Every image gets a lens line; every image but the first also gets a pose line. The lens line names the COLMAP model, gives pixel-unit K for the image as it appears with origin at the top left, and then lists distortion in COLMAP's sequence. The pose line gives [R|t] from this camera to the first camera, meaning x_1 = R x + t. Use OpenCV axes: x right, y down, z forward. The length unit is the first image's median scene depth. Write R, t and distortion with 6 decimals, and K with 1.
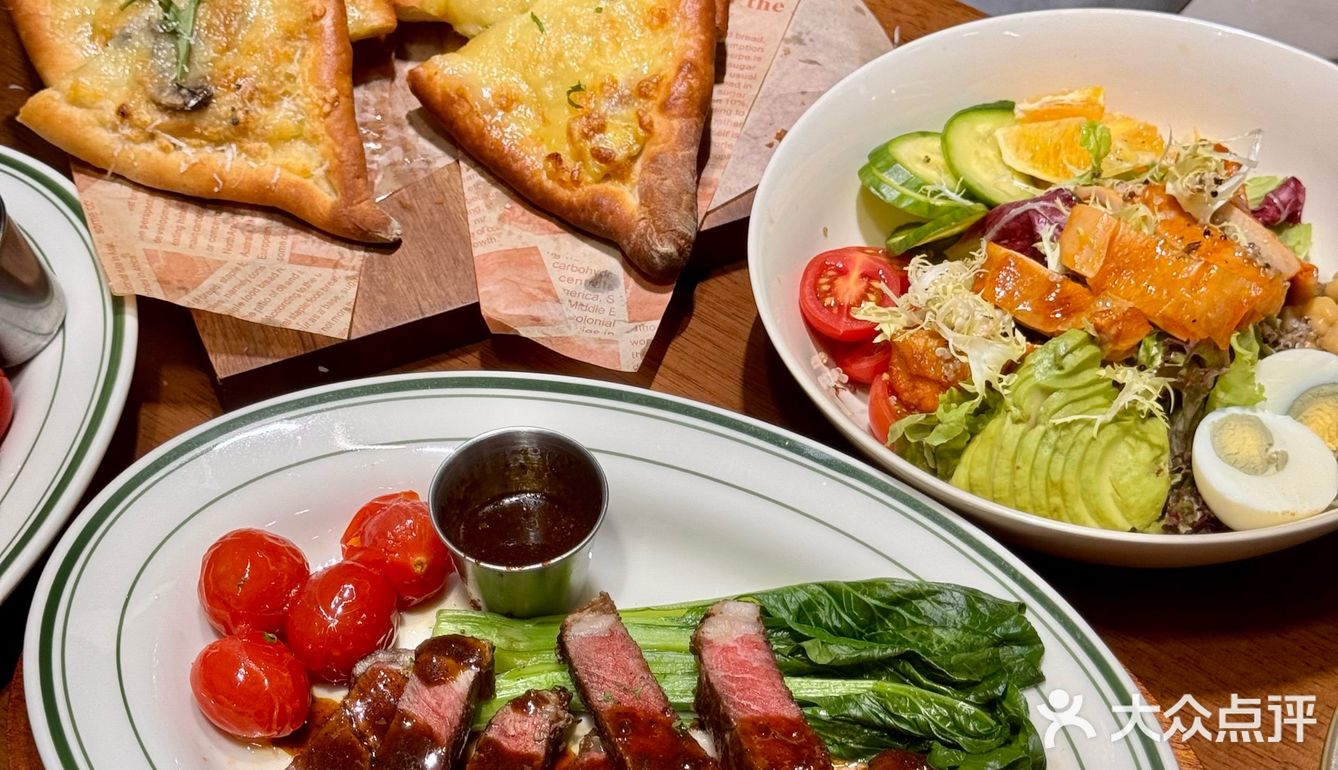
lens RADIAL K [[2621.1, 0, 668.0], [0, 2621.1, 384.8], [0, 0, 1]] dist [0.163702, 0.000000]
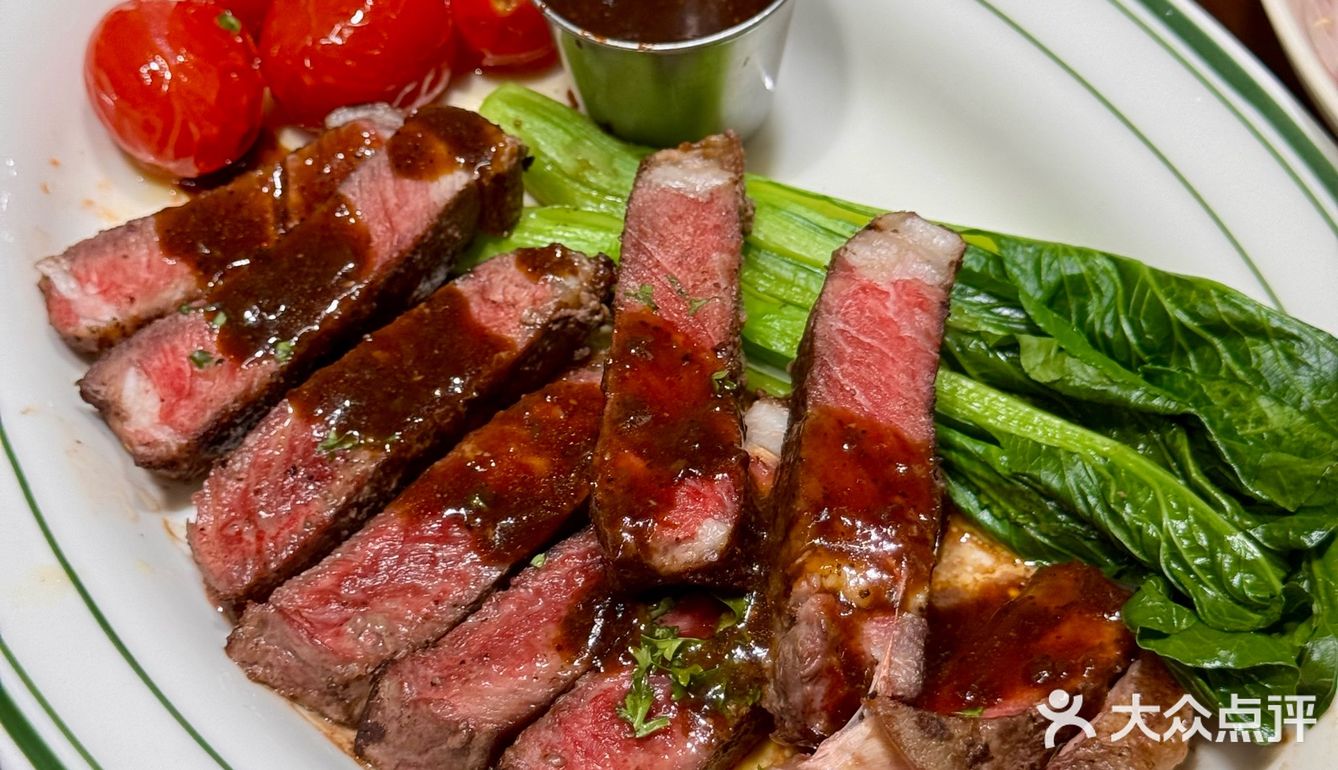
lens RADIAL K [[2621.1, 0, 669.3], [0, 2621.1, 386.5], [0, 0, 1]] dist [0.163702, 0.000000]
pose [[0.894145, 0.358634, -0.268118, 0.139441], [-0.324606, 0.931598, 0.163575, 0.041298], [0.308441, -0.059227, 0.949398, 0.444764]]
